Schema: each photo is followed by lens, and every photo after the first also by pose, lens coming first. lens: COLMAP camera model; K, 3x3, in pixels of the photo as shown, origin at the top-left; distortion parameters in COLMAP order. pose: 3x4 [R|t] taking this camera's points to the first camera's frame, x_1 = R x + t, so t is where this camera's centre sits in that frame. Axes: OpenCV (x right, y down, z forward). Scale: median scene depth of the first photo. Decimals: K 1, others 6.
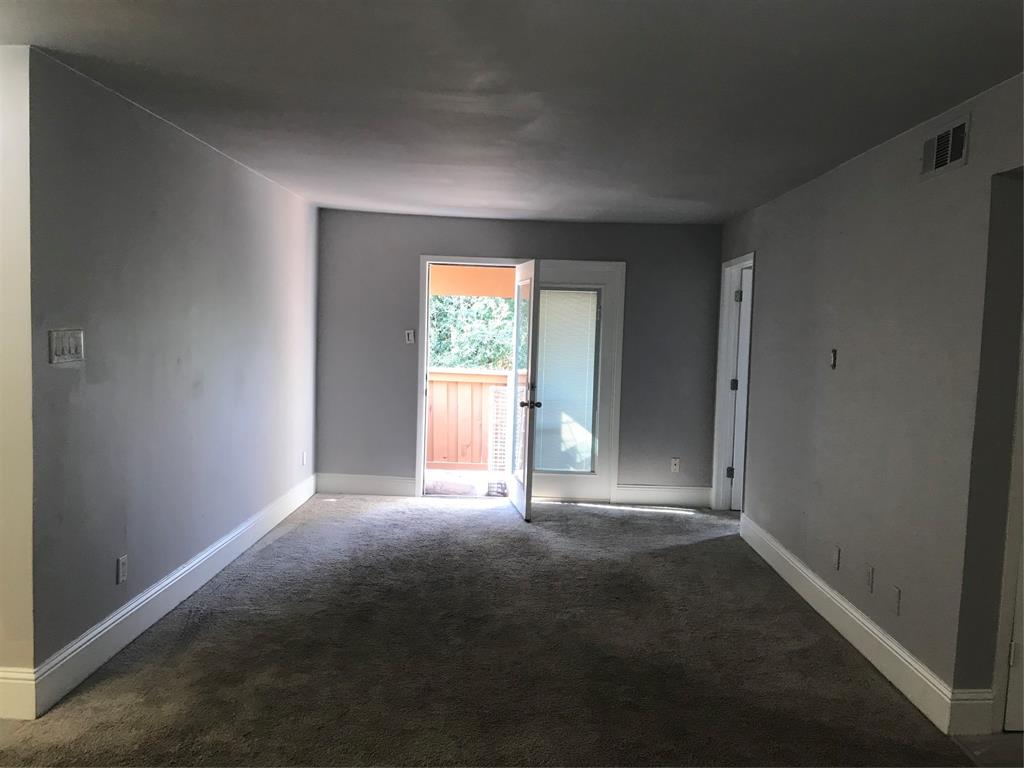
lens RADIAL K [[852.8, 0, 521.4], [0, 852.8, 384.9], [0, 0, 1]] dist [0.011843, -0.006390]
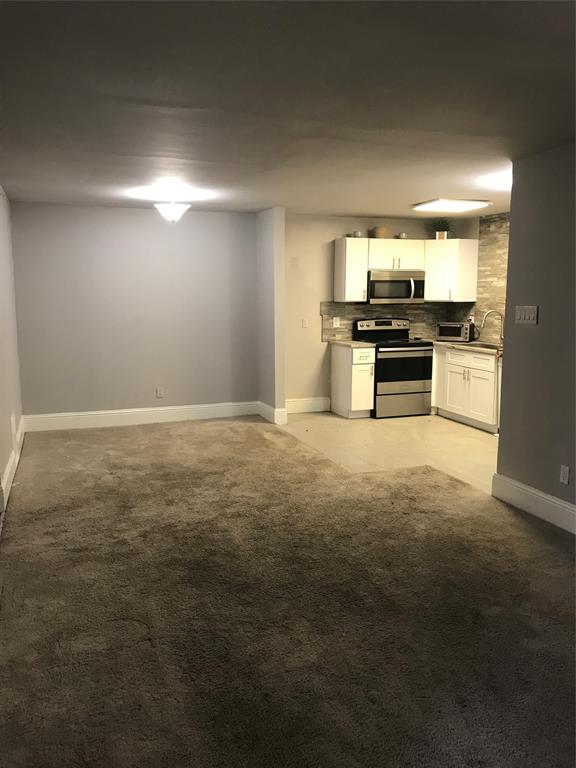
lens RADIAL K [[631.6, 0, 287.2], [0, 631.6, 377.9], [0, 0, 1]] dist [0.143596, -0.459489]
pose [[-0.941116, 0.008492, -0.337976, 0.232944], [-0.059536, 0.979899, 0.190403, -0.084034], [0.332800, 0.199313, -0.921693, 1.254178]]
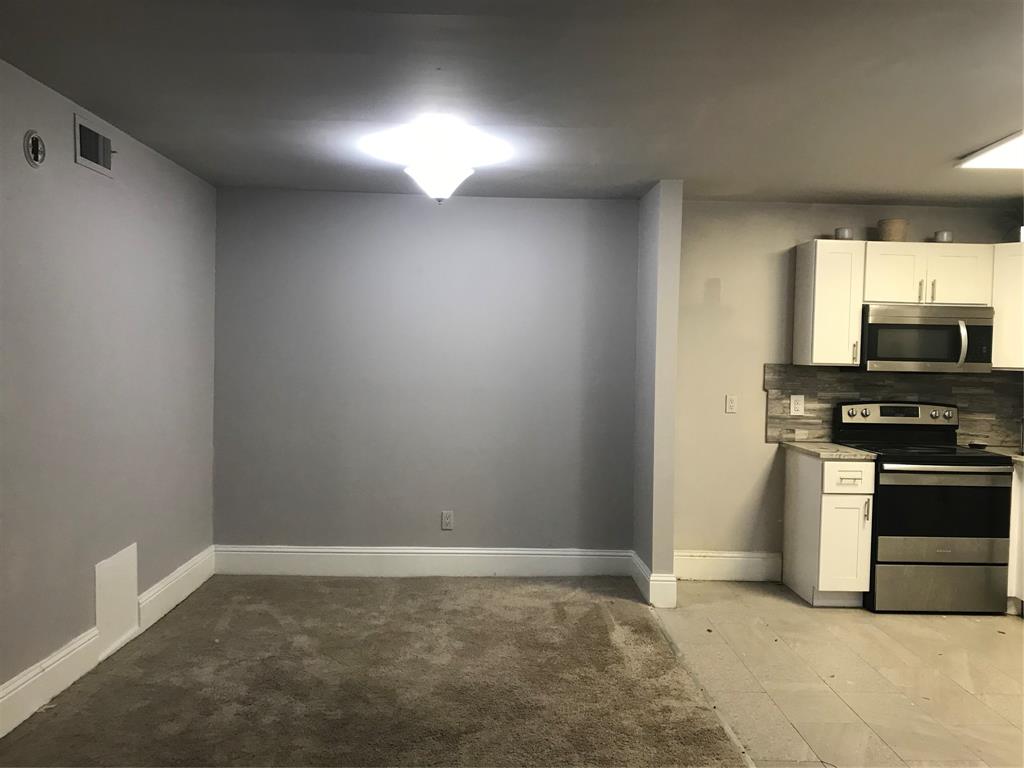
lens RADIAL K [[848.0, 0, 516.6], [0, 848.0, 377.9], [0, 0, 1]] dist [0.005416, 0.002848]
pose [[-0.997984, -0.057512, -0.026843, -0.012876], [-0.059946, 0.993076, 0.101024, -0.050765], [0.020847, 0.102429, -0.994522, 0.896137]]
